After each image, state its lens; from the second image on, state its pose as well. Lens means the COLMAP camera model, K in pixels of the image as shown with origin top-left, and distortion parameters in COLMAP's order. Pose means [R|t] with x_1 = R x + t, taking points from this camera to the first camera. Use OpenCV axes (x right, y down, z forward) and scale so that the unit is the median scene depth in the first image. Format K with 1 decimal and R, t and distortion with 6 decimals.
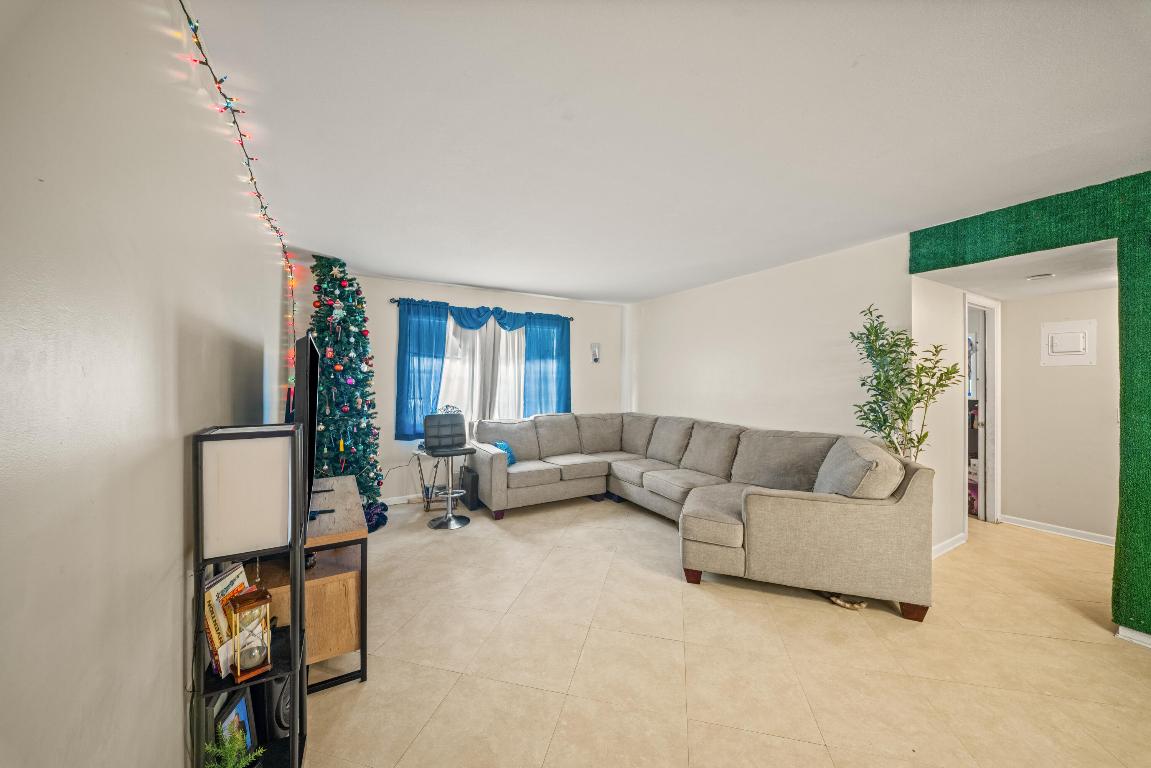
lens RADIAL K [[408.8, 0, 566.9], [0, 408.8, 375.1], [0, 0, 1]] dist [0.000733, -0.000946]
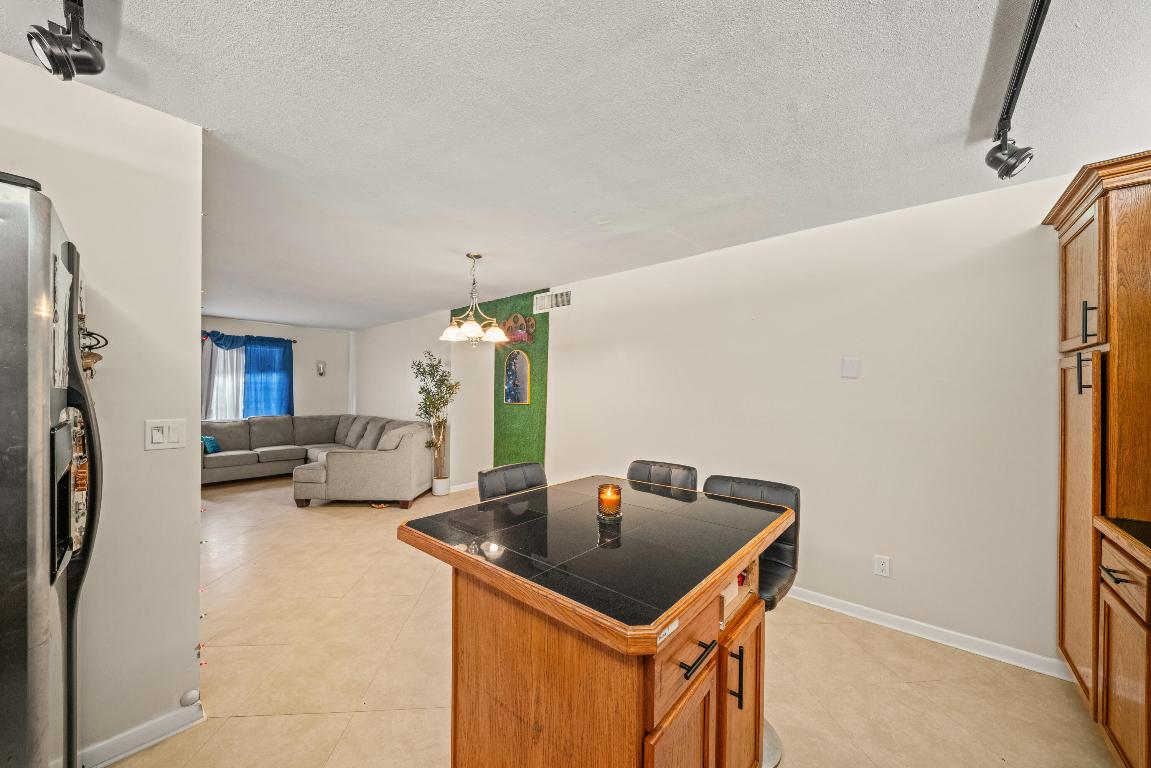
lens RADIAL K [[408.8, 0, 568.4], [0, 408.8, 392.6], [0, 0, 1]] dist [0.000733, -0.000946]
pose [[0.945813, 0.003271, 0.324696, 0.511000], [-0.008489, 0.999857, 0.014654, -0.004631], [-0.324602, -0.016616, 0.945705, -0.619623]]
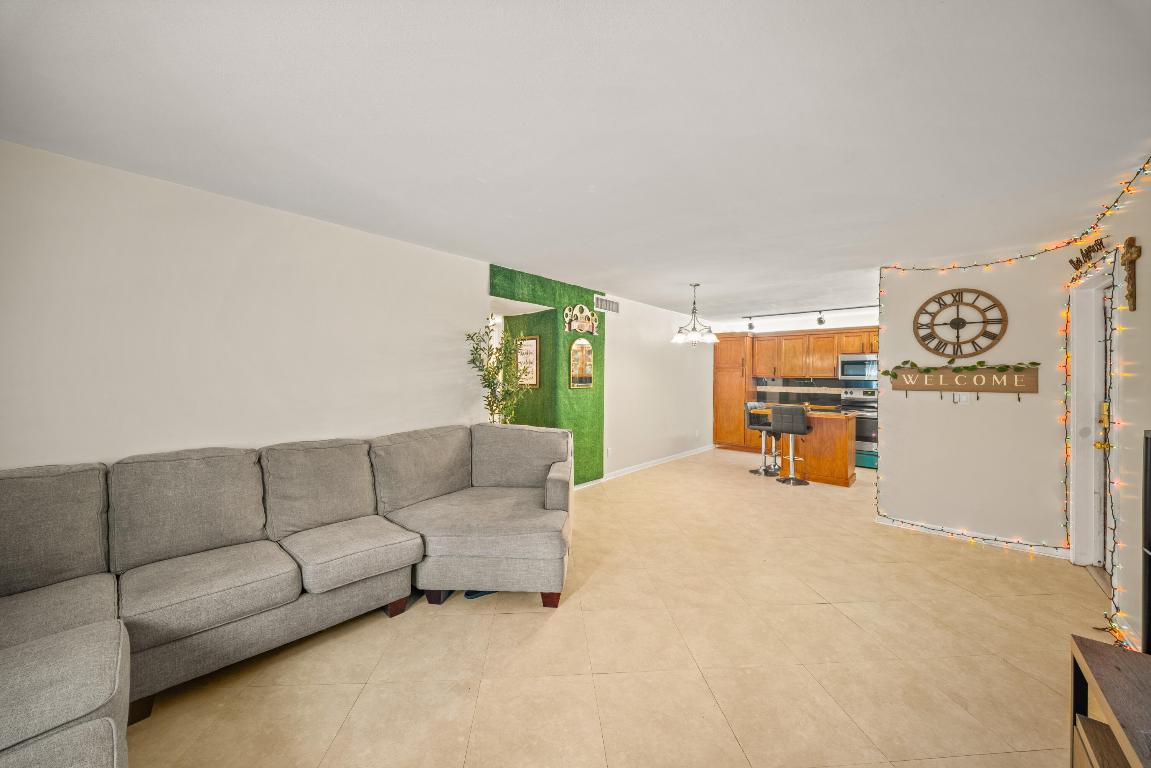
lens RADIAL K [[408.8, 0, 578.9], [0, 408.8, 370.2], [0, 0, 1]] dist [0.000733, -0.000946]
pose [[-0.322928, 0.007378, 0.946395, -0.348688], [-0.018738, 0.999724, -0.014187, 0.007791], [-0.946238, -0.022315, -0.322700, 0.793638]]
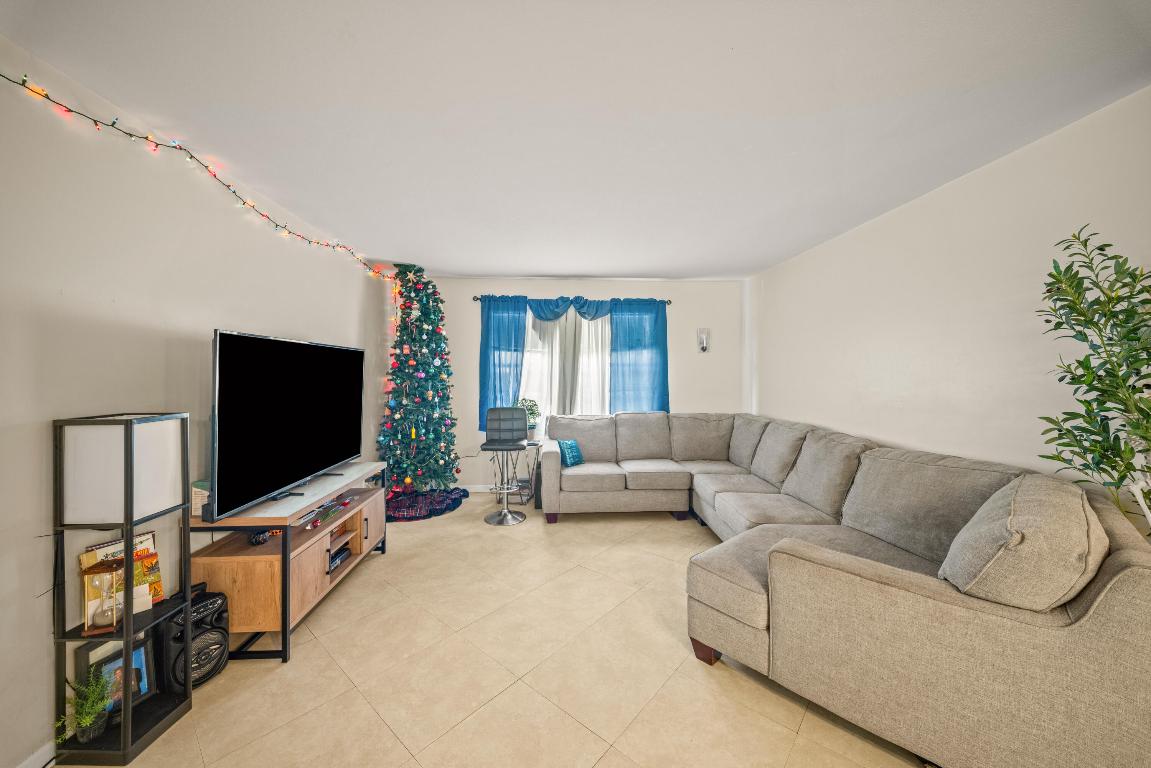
lens RADIAL K [[408.8, 0, 569.8], [0, 408.8, 366.6], [0, 0, 1]] dist [0.000733, -0.000946]
pose [[0.891163, -0.011731, -0.453532, 0.269218], [0.009600, 0.999929, -0.007001, 0.003235], [0.453582, 0.001885, 0.891213, 0.168452]]
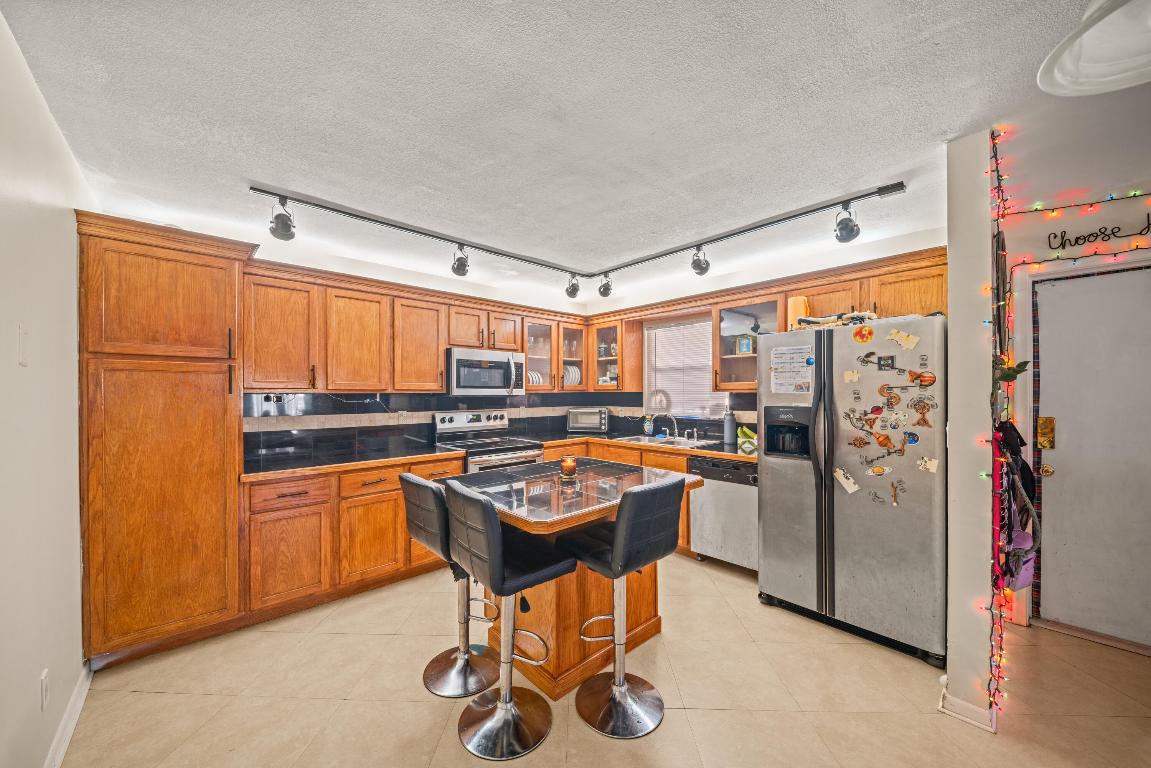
lens RADIAL K [[408.8, 0, 569.3], [0, 408.8, 395.3], [0, 0, 1]] dist [0.000733, -0.000946]
pose [[-0.976957, 0.001017, -0.213432, 0.763382], [0.002265, 0.999982, -0.005602, 0.006353], [0.213423, -0.005956, -0.976942, 0.169063]]
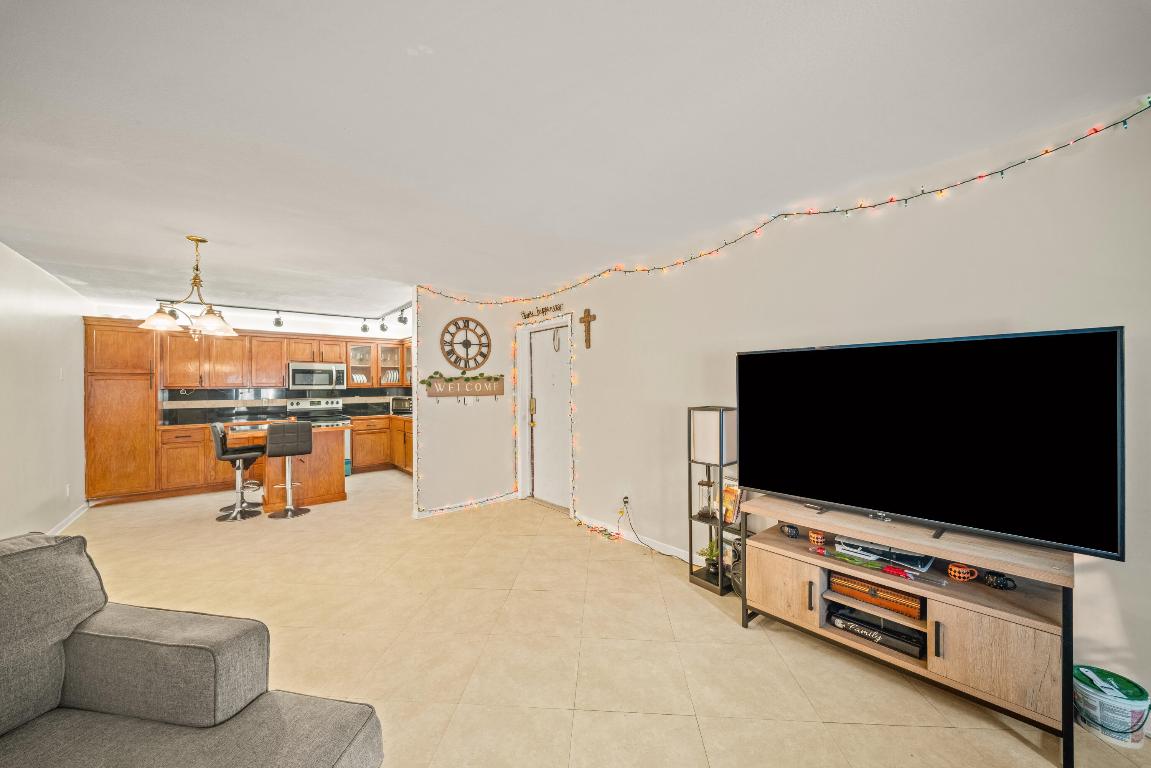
lens RADIAL K [[408.8, 0, 566.4], [0, 408.8, 385.8], [0, 0, 1]] dist [0.000733, -0.000946]
pose [[-0.986218, 0.005548, -0.165358, 0.100627], [0.007420, 0.999915, -0.010709, 0.011274], [0.165284, -0.011789, -0.986175, 0.909273]]
